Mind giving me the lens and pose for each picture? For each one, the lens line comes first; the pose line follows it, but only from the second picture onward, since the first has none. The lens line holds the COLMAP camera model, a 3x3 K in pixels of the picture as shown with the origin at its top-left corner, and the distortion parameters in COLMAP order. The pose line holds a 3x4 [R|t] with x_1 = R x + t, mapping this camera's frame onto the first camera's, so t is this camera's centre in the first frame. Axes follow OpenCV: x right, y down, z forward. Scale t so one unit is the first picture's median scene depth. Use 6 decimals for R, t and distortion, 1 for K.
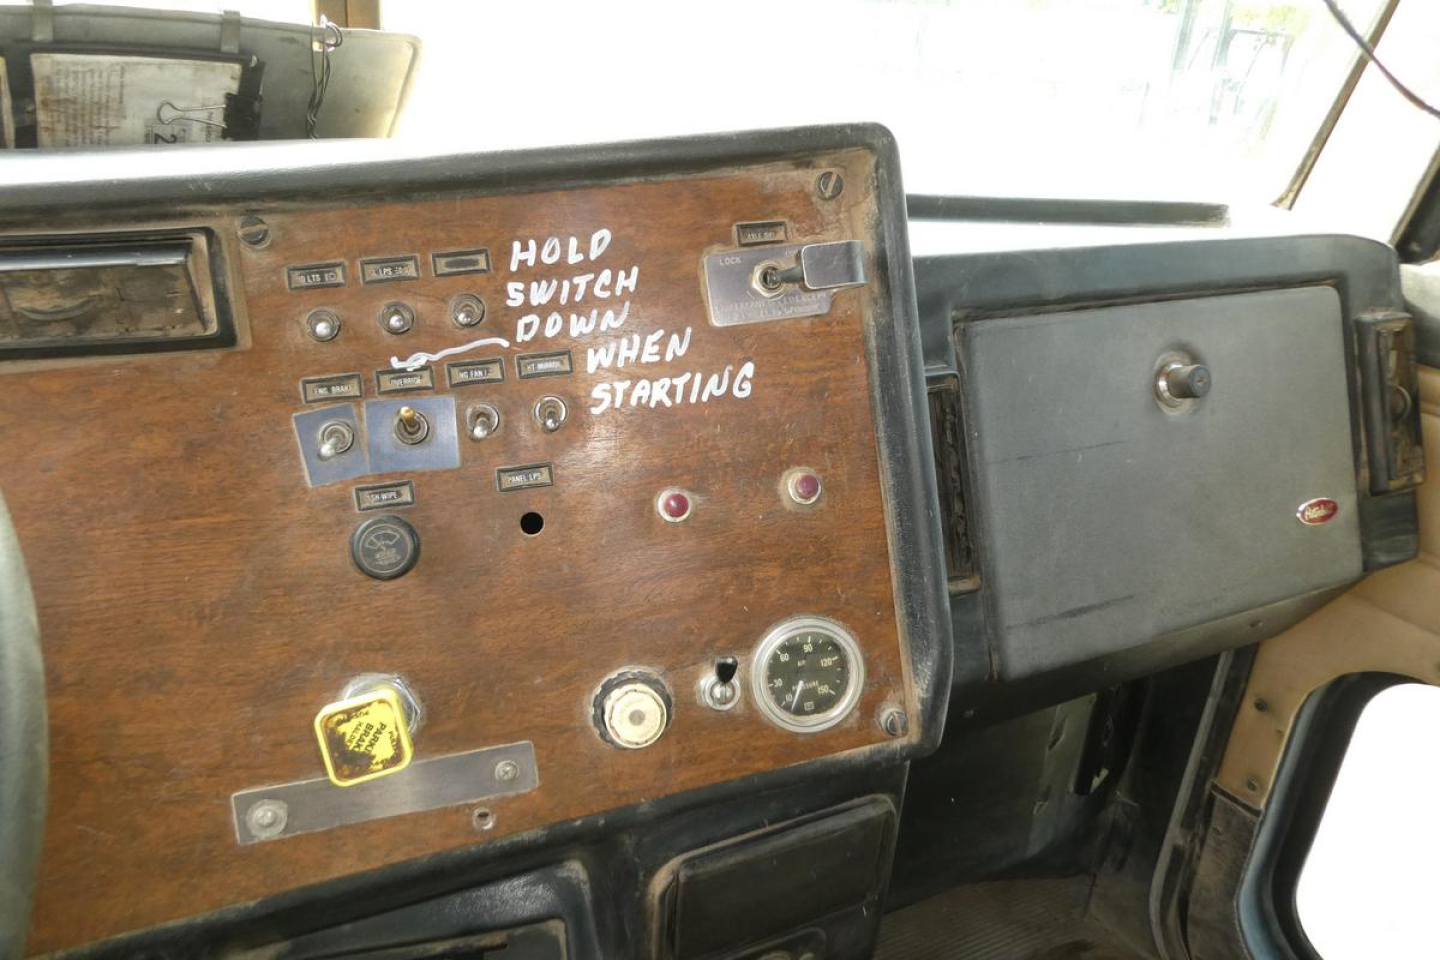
lens RADIAL K [[1040.8, 0, 728.4], [0, 1040.8, 470.2], [0, 0, 1]] dist [-0.004049, 0.021755]
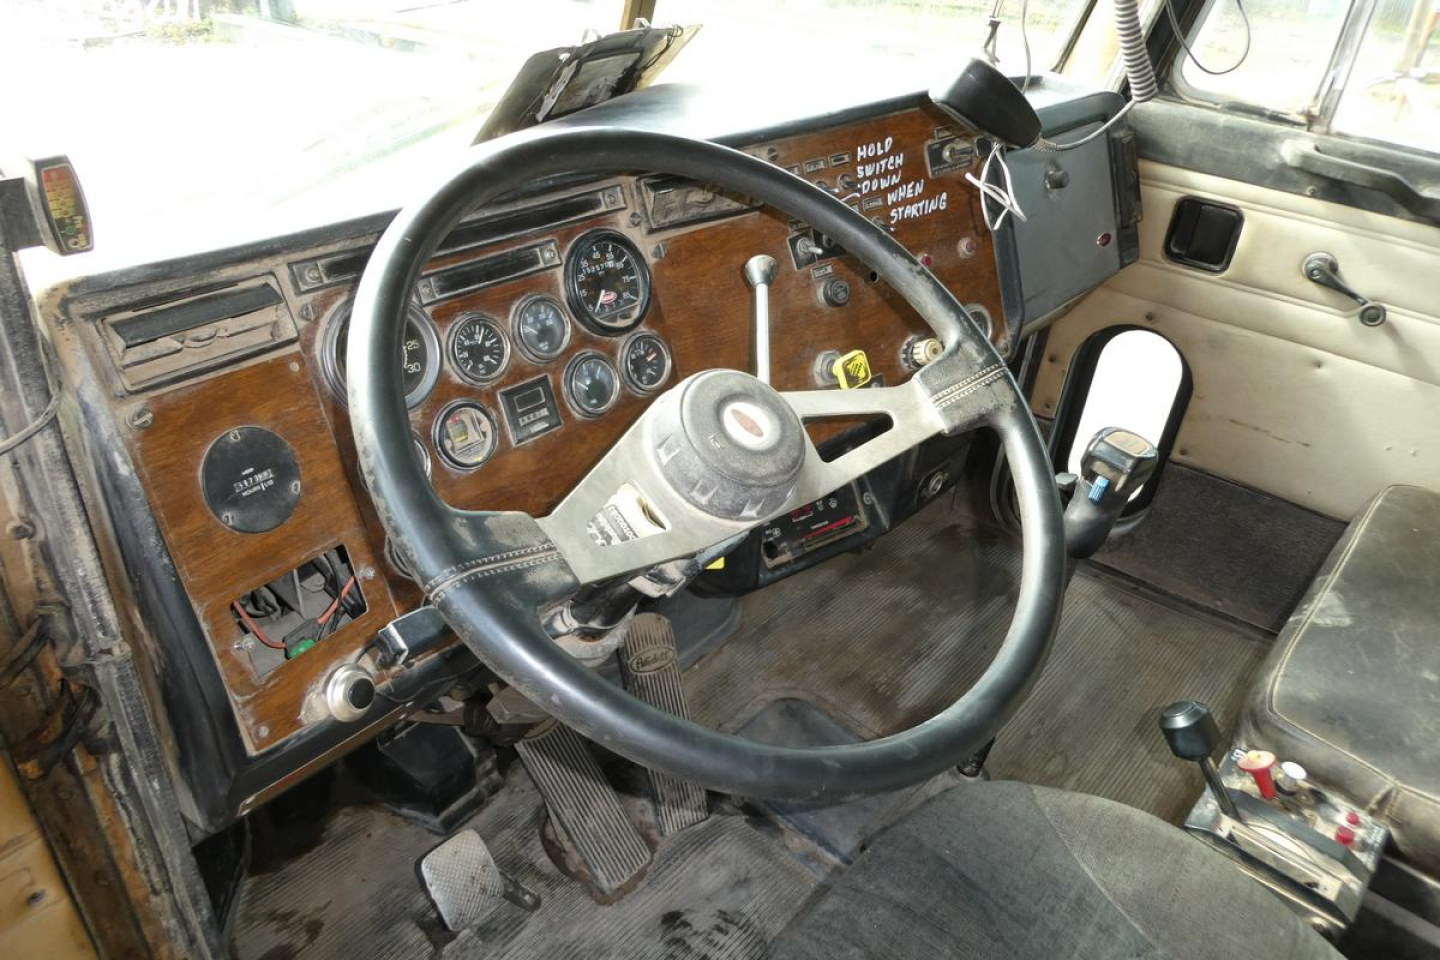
lens RADIAL K [[1040.8, 0, 713.1], [0, 1040.8, 485.2], [0, 0, 1]] dist [-0.004049, 0.021755]
pose [[0.932476, -0.189189, 0.307727, -1.274017], [0.128551, 0.969910, 0.206757, -0.020583], [-0.337584, -0.153237, 0.928739, -1.022928]]
